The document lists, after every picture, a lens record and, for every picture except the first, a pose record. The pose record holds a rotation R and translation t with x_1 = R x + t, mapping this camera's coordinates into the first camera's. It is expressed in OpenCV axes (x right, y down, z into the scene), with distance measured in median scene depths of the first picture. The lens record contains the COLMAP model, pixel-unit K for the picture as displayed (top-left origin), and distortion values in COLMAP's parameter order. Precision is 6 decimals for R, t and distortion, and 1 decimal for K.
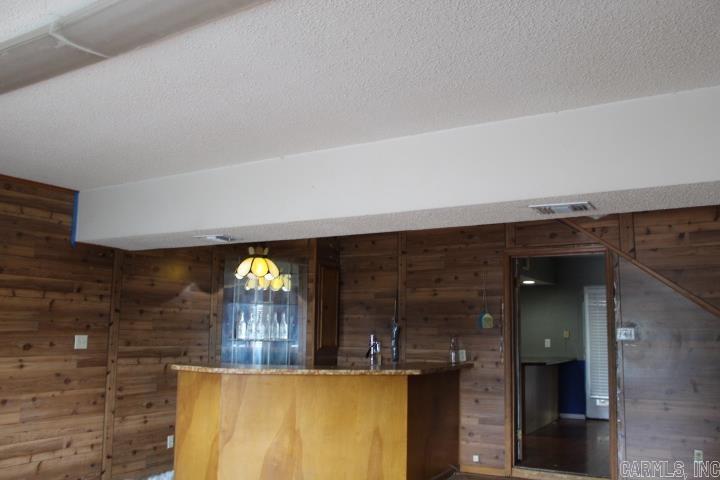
lens RADIAL K [[598.2, 0, 361.6], [0, 598.2, 238.0], [0, 0, 1]] dist [-0.166025, 0.148485]
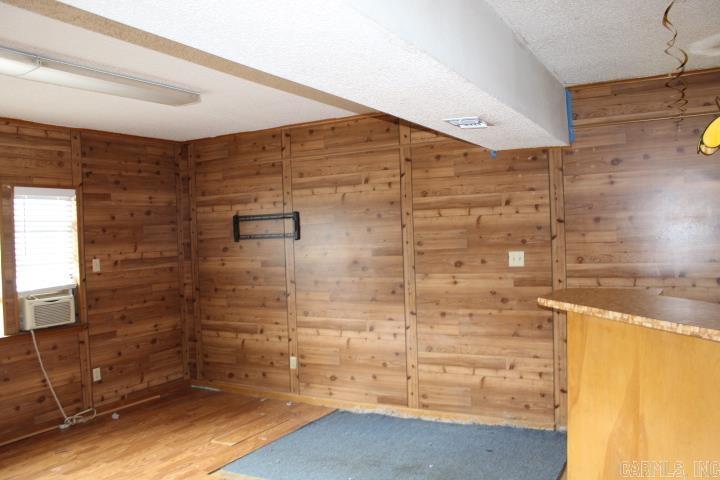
lens RADIAL K [[598.2, 0, 361.6], [0, 598.2, 238.0], [0, 0, 1]] dist [-0.166025, 0.148485]
pose [[0.035712, -0.012556, -0.999283, 0.407153], [0.180514, 0.983555, -0.005907, 0.102458], [0.982924, -0.180174, 0.037391, 0.686066]]
